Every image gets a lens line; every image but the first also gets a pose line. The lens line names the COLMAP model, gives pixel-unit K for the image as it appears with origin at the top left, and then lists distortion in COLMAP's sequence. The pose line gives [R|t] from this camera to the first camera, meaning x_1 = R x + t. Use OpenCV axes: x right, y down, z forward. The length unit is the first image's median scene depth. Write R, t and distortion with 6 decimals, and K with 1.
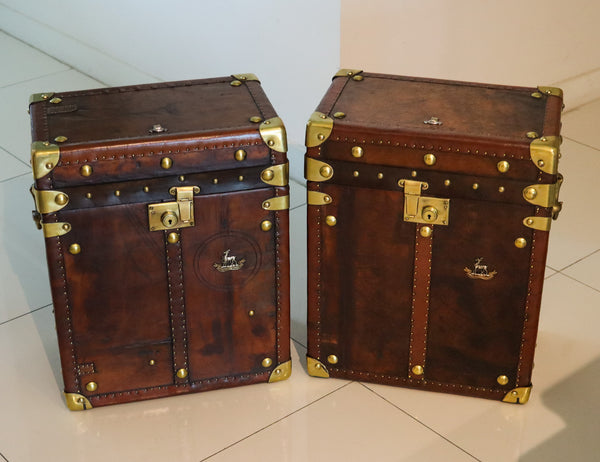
lens RADIAL K [[1054.9, 0, 300.0], [0, 1054.9, 231.0], [0, 0, 1]] dist [-0.134758, -0.038260]
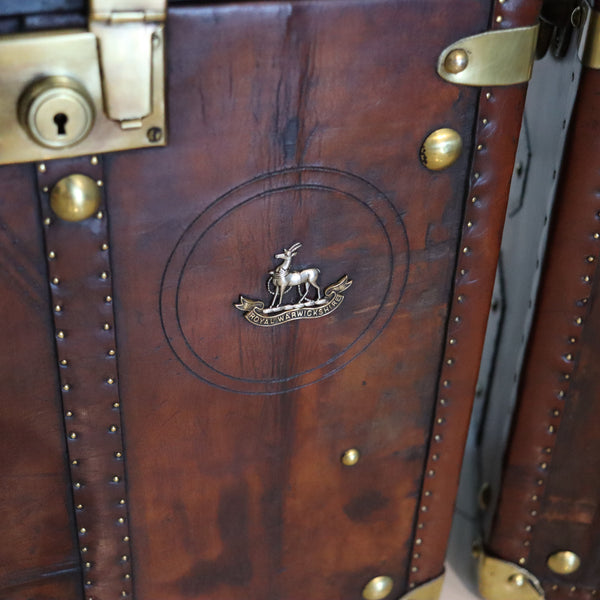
lens RADIAL K [[983.1, 0, 300.0], [0, 983.1, 300.0], [0, 0, 1]] dist [-0.106791, 0.031336]
pose [[0.992981, -0.022585, 0.116100, -0.094897], [0.013228, 0.996647, 0.080748, 0.012074], [-0.117534, -0.078645, 0.989950, 0.763891]]
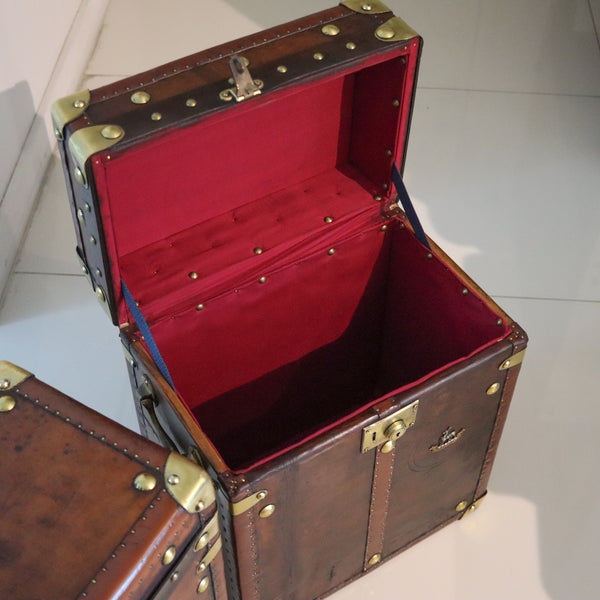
lens RADIAL K [[983.1, 0, 300.0], [0, 983.1, 300.0], [0, 0, 1]] dist [-0.106791, 0.031336]
pose [[0.690328, -0.534764, 0.487313, -0.183594], [0.338796, 0.834077, 0.435354, -0.377358], [-0.639268, -0.135438, 0.756963, 0.548455]]
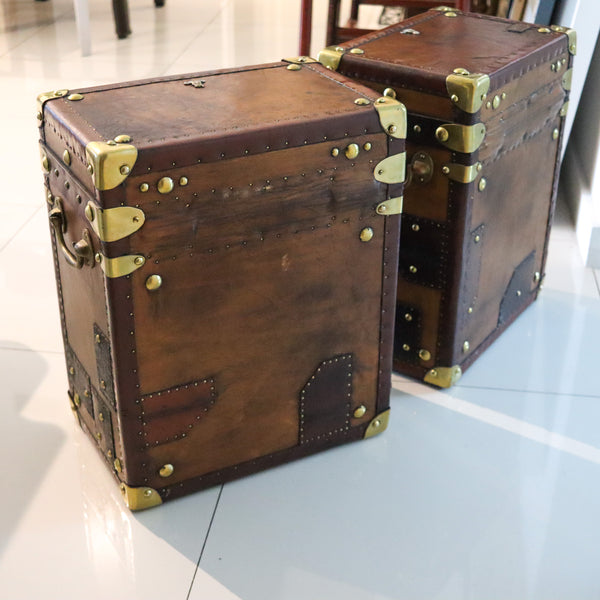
lens RADIAL K [[983.1, 0, 300.0], [0, 983.1, 300.0], [0, 0, 1]] dist [-0.106791, 0.031336]
pose [[0.964344, -0.107633, 0.241778, -0.268481], [0.110143, 0.993911, 0.003152, 0.032477], [-0.240645, 0.023590, 0.970327, 0.307292]]
